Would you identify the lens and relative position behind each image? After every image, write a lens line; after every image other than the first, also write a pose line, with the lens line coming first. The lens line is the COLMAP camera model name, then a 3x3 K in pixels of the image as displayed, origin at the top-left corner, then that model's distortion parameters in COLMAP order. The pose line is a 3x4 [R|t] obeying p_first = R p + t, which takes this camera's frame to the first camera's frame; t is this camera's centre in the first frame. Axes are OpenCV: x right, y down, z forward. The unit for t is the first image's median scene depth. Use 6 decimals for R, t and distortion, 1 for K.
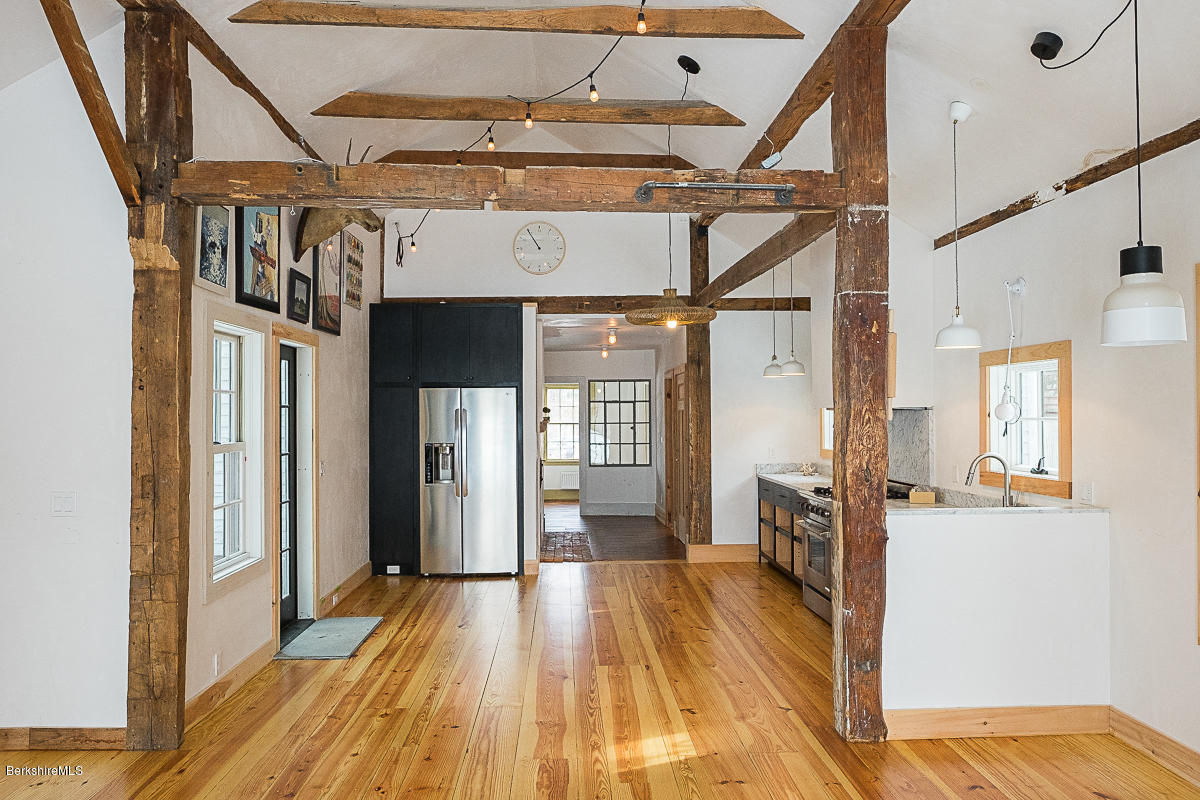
lens RADIAL K [[857.3, 0, 600.0], [0, 857.3, 400.0], [0, 0, 1]] dist [0.002325, -0.003995]
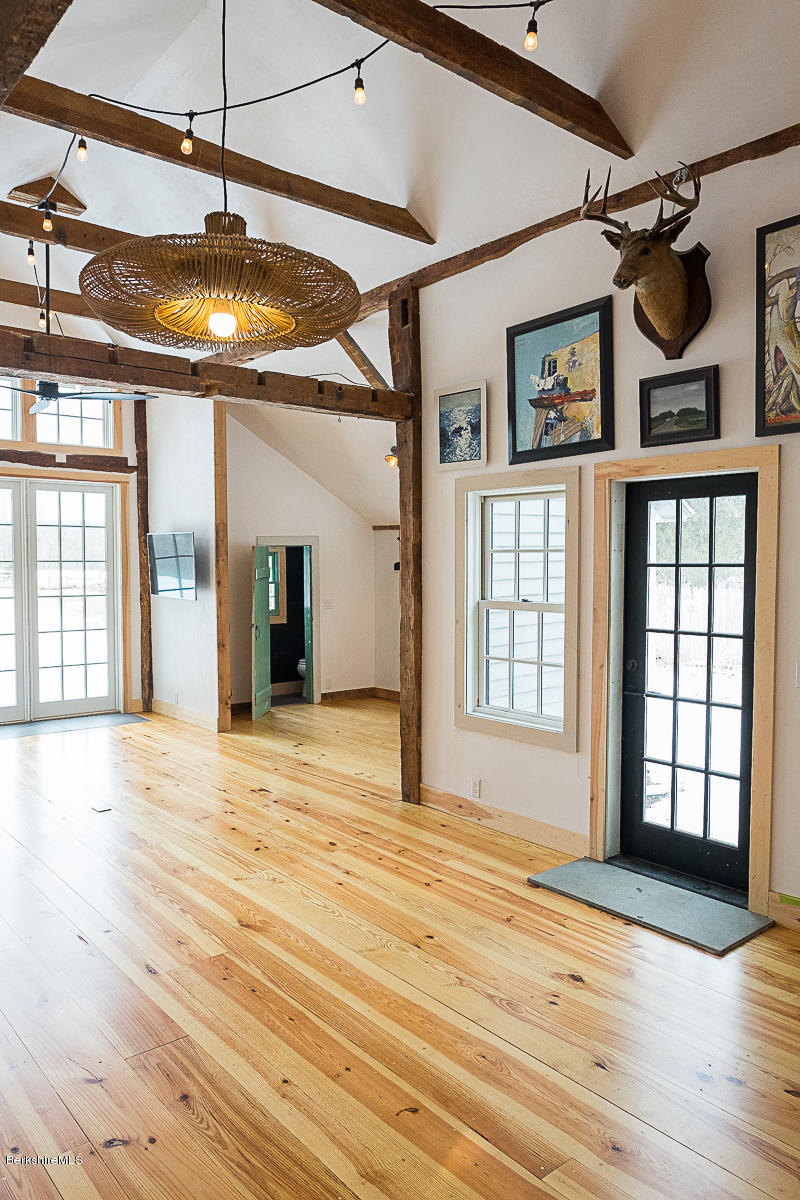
lens RADIAL K [[857.3, 0, 400.0], [0, 857.3, 600.0], [0, 0, 1]] dist [0.002325, -0.003995]
pose [[-0.792891, 0.032278, -0.608509, 0.379180], [0.010434, 0.999169, 0.039404, 0.007793], [0.609275, 0.024894, -0.792568, 2.098972]]
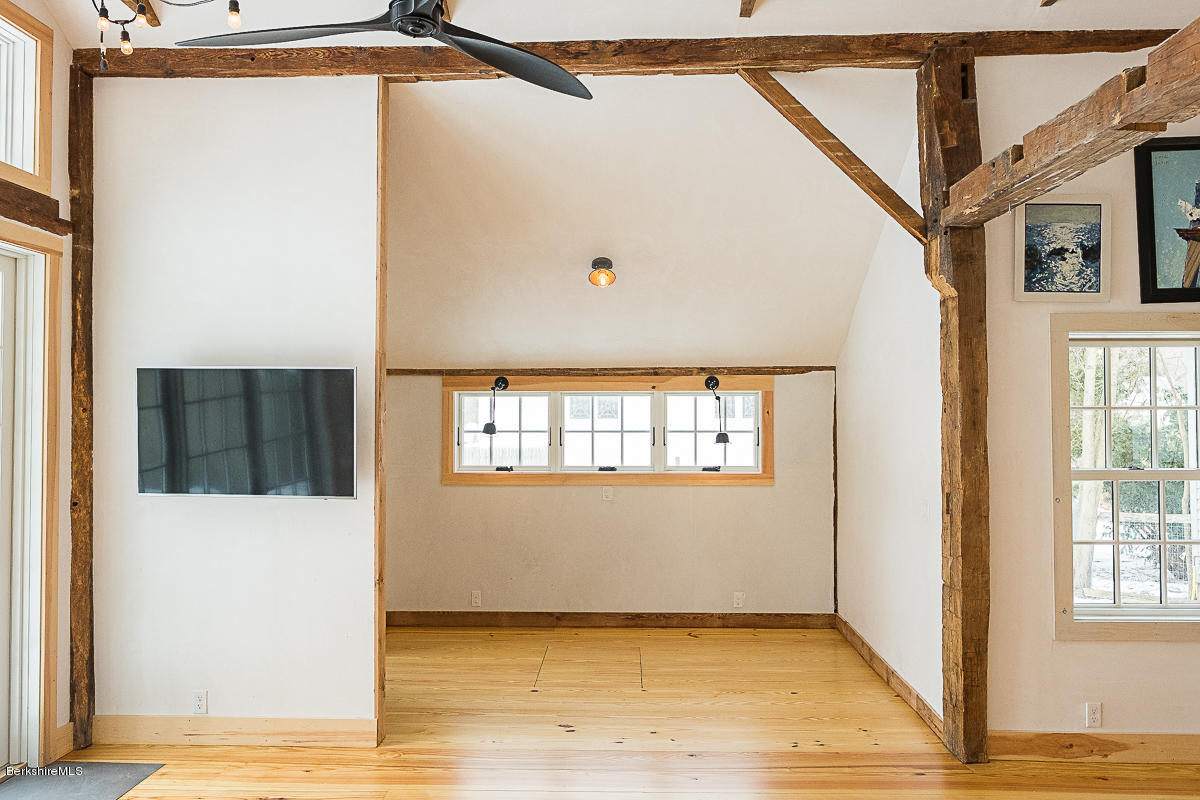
lens RADIAL K [[857.3, 0, 600.0], [0, 857.3, 400.0], [0, 0, 1]] dist [0.002325, -0.003995]
pose [[-0.070316, -0.016798, -0.997383, 0.551212], [0.014349, 0.999738, -0.017850, -0.013334], [0.997422, -0.015567, -0.070056, 0.630670]]
